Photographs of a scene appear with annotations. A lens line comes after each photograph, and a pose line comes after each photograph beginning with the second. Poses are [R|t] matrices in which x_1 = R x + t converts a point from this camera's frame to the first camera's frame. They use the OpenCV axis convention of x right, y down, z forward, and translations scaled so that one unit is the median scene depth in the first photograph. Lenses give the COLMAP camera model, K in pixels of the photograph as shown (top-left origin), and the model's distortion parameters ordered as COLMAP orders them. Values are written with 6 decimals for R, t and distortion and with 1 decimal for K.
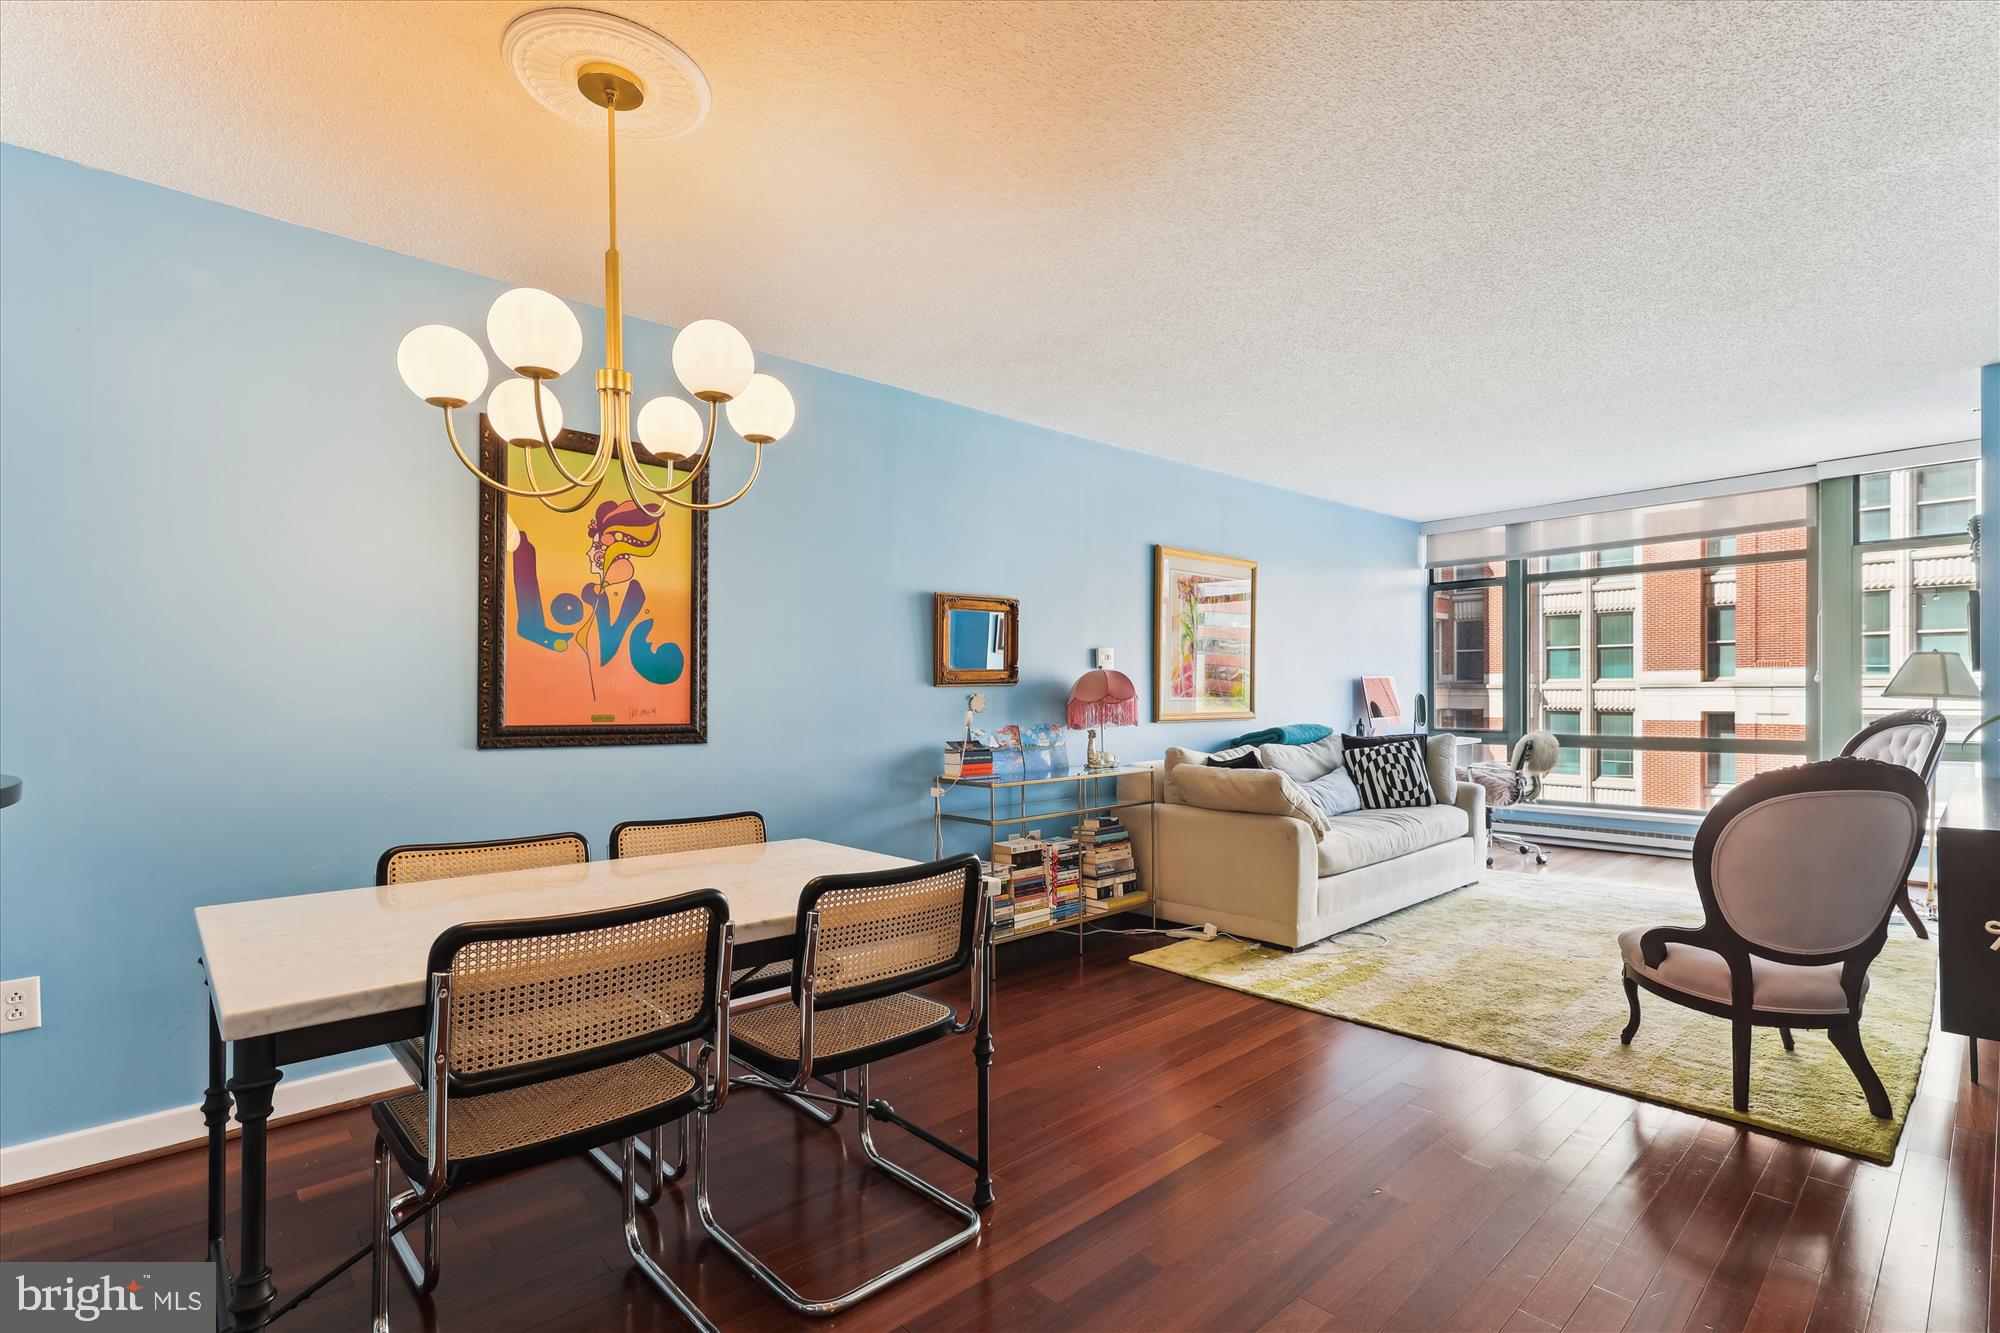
lens RADIAL K [[951.7, 0, 1004.0], [0, 951.7, 671.4], [0, 0, 1]] dist [-0.000222, -0.000059]
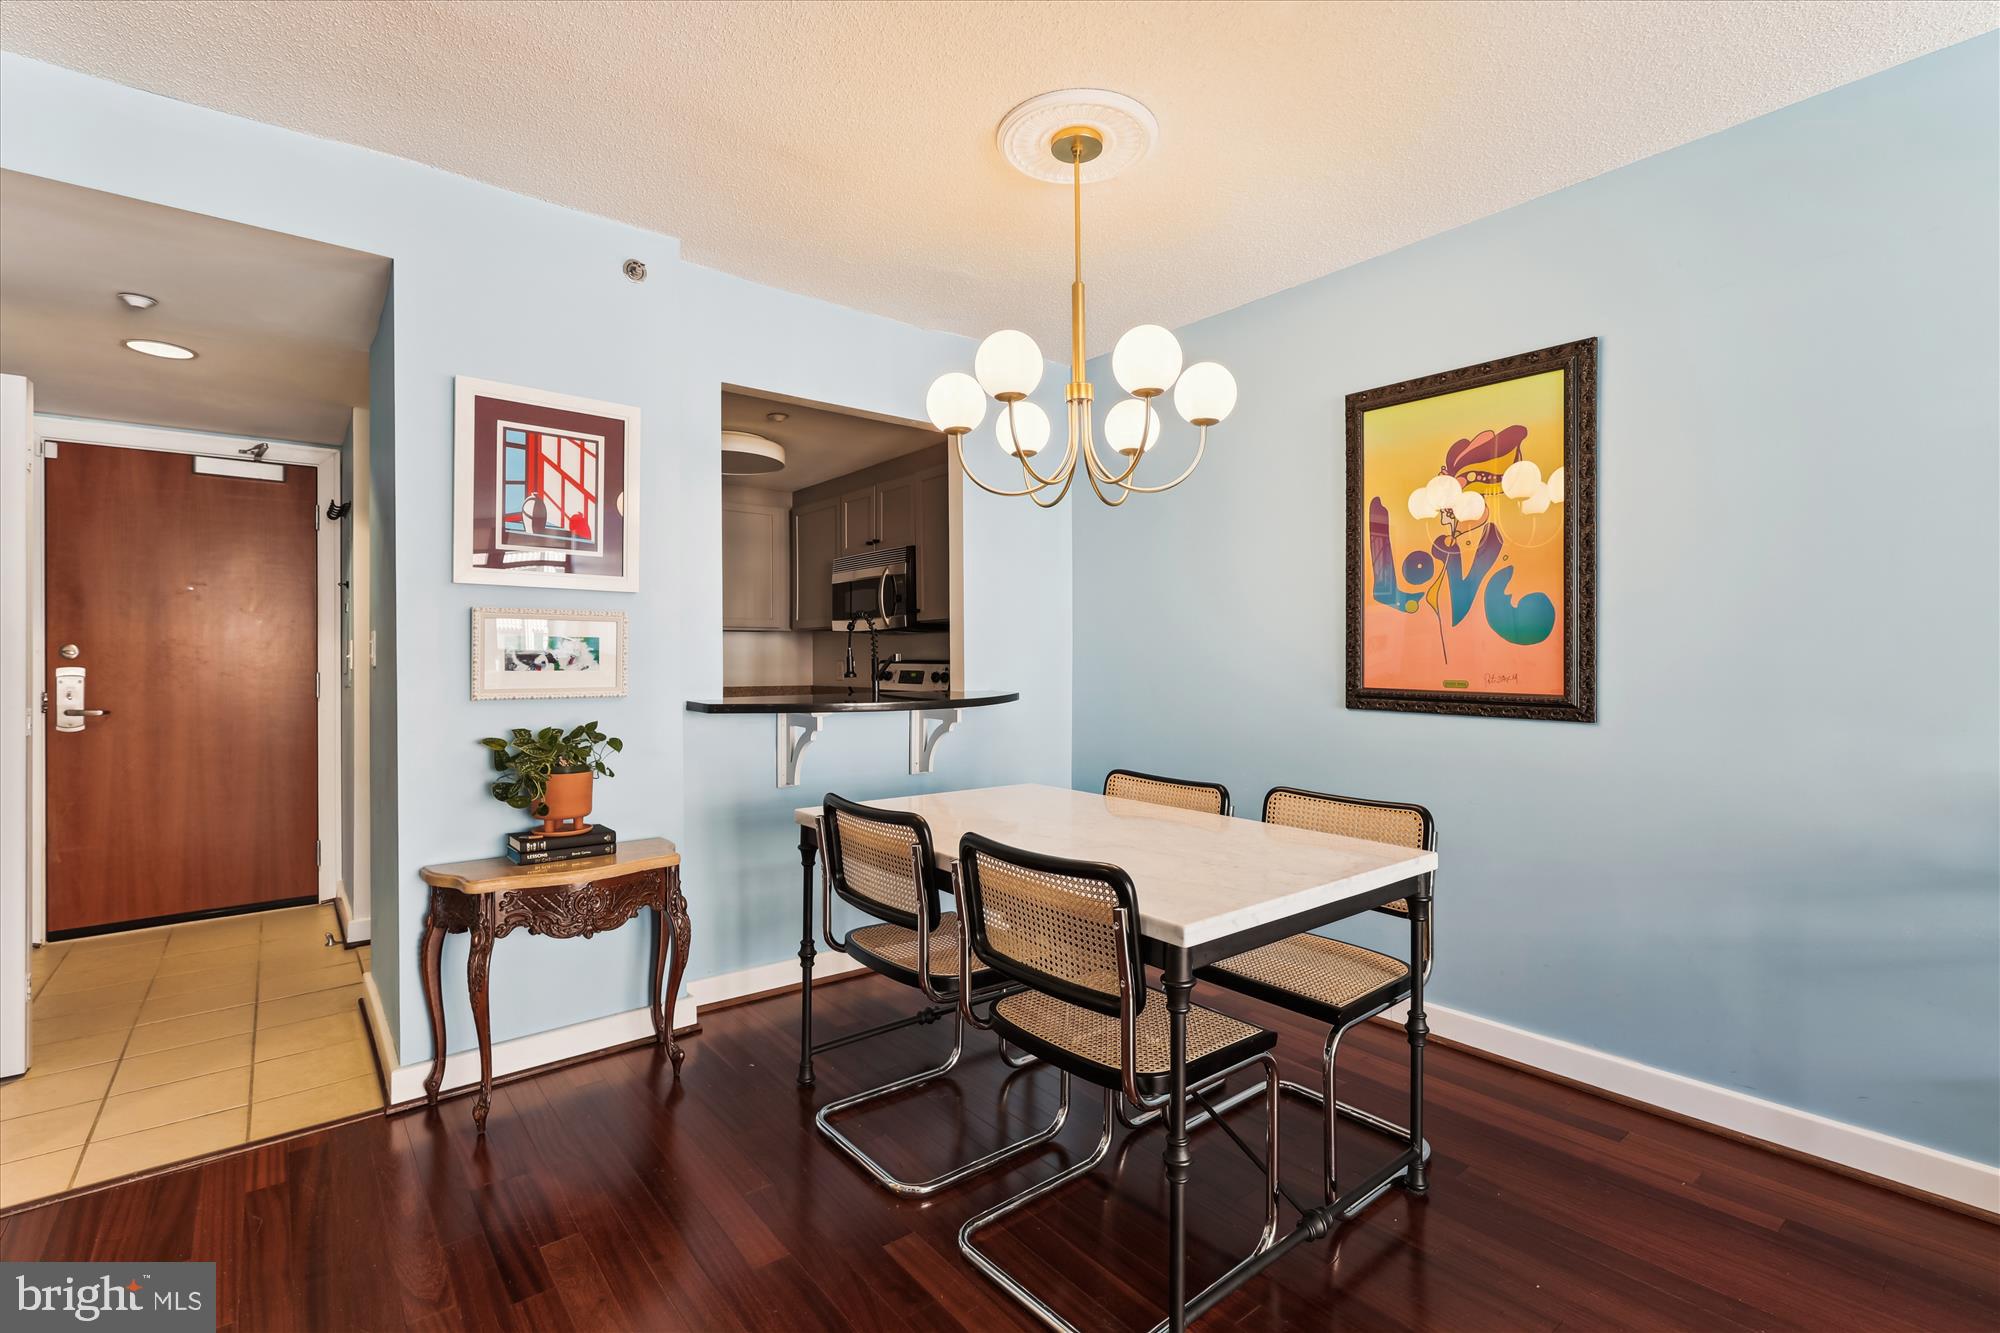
lens RADIAL K [[889.4, 0, 1000.1], [0, 889.4, 646.3], [0, 0, 1]] dist [0.000967, 0.000024]
pose [[-0.076252, -0.009857, -0.997040, 0.451613], [0.027263, 0.999557, -0.011967, 0.012089], [0.996716, -0.028095, -0.075950, 0.640785]]
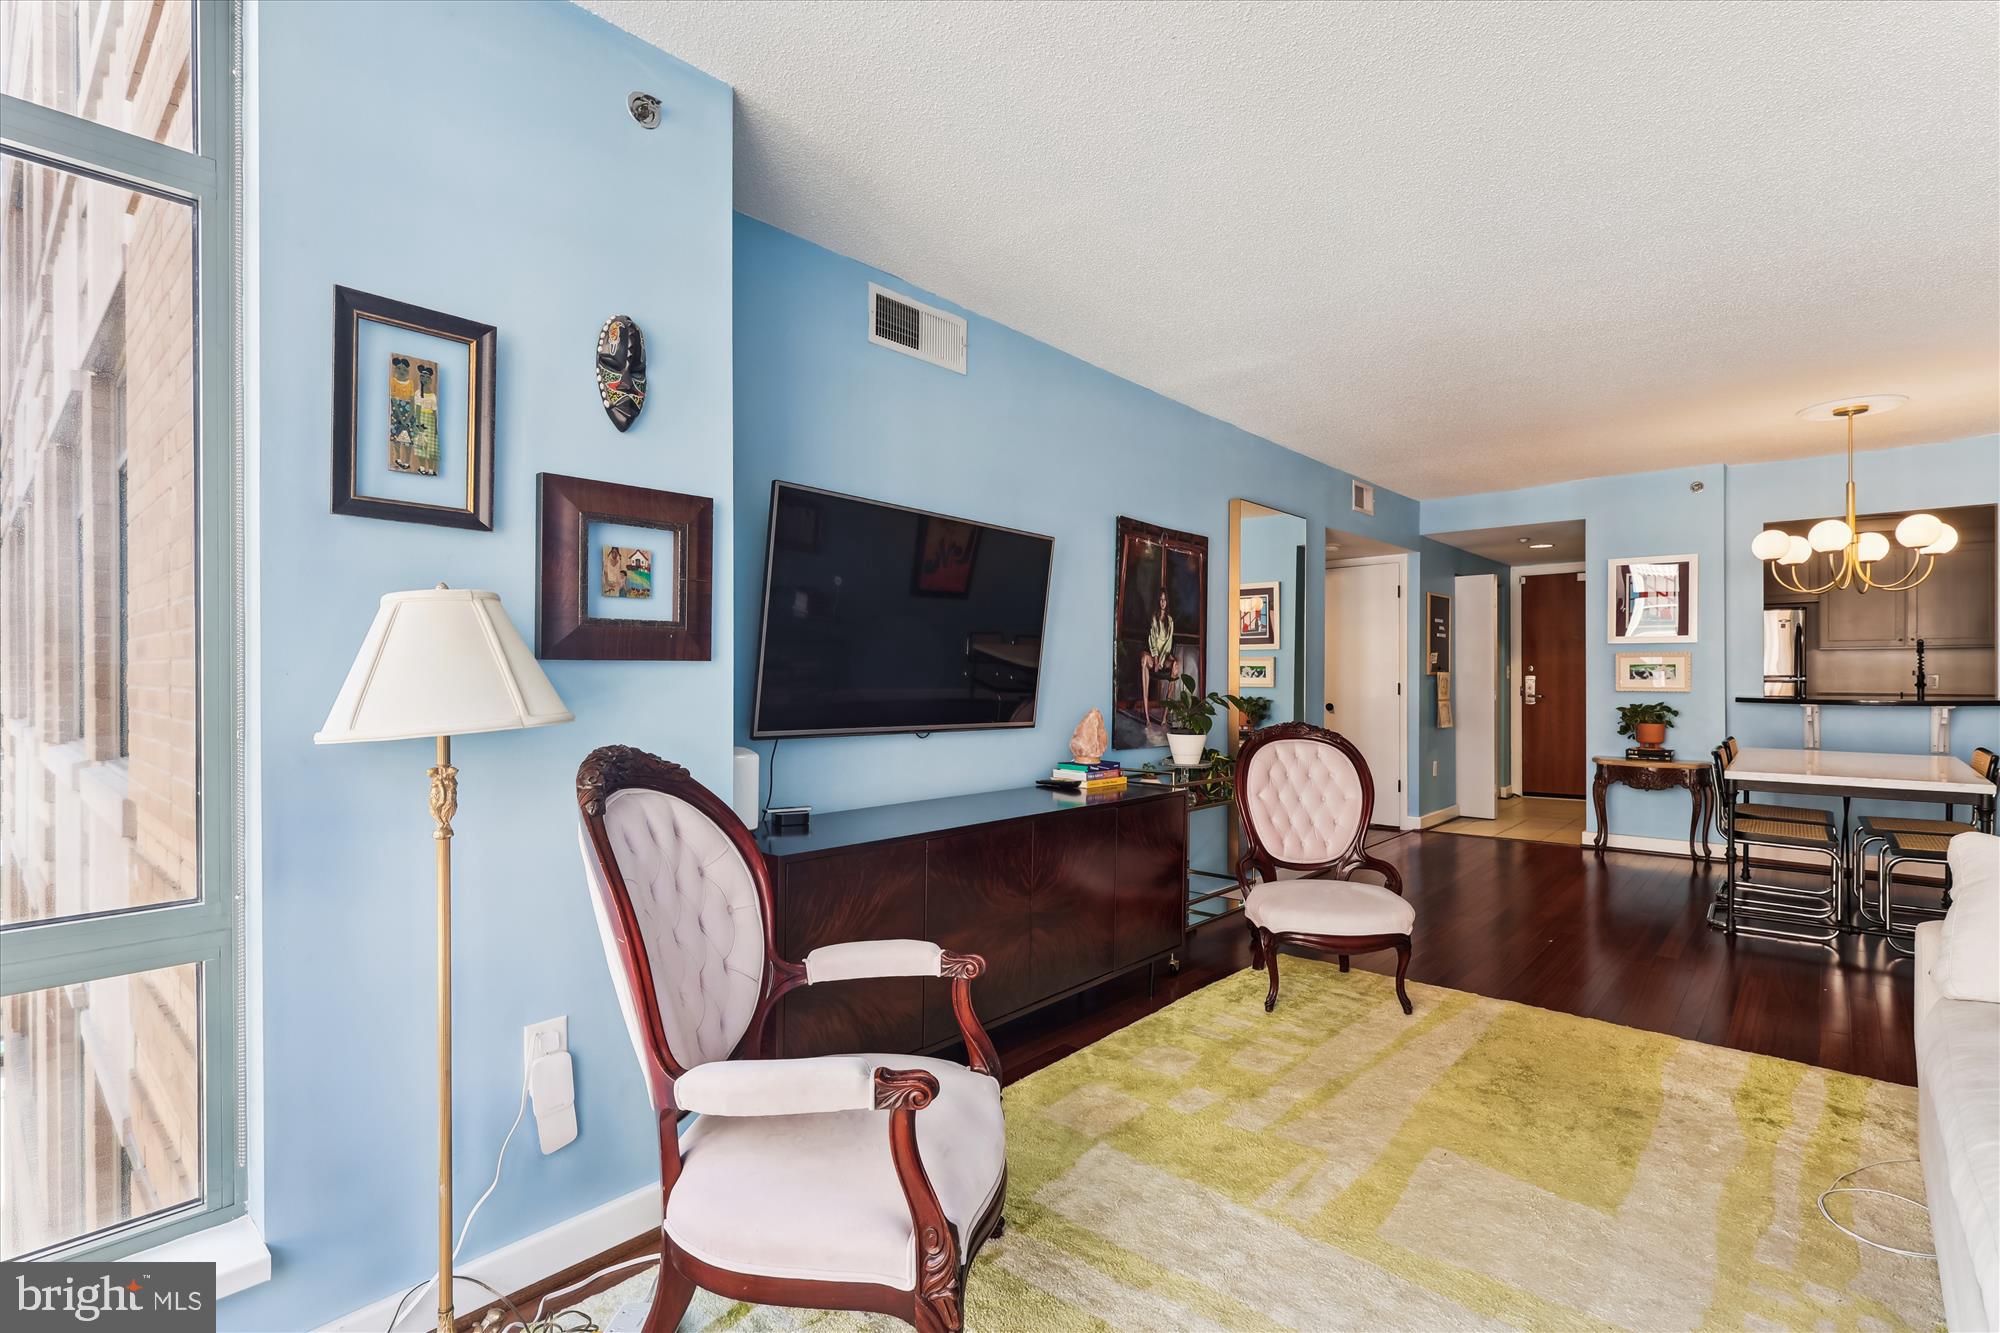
lens RADIAL K [[951.7, 0, 1004.0], [0, 951.7, 671.4], [0, 0, 1]] dist [-0.000222, -0.000059]
pose [[-0.996556, -0.001550, -0.082911, 1.063179], [0.000191, 0.999780, -0.020983, 0.034631], [0.082925, -0.020927, -0.996336, 1.817524]]
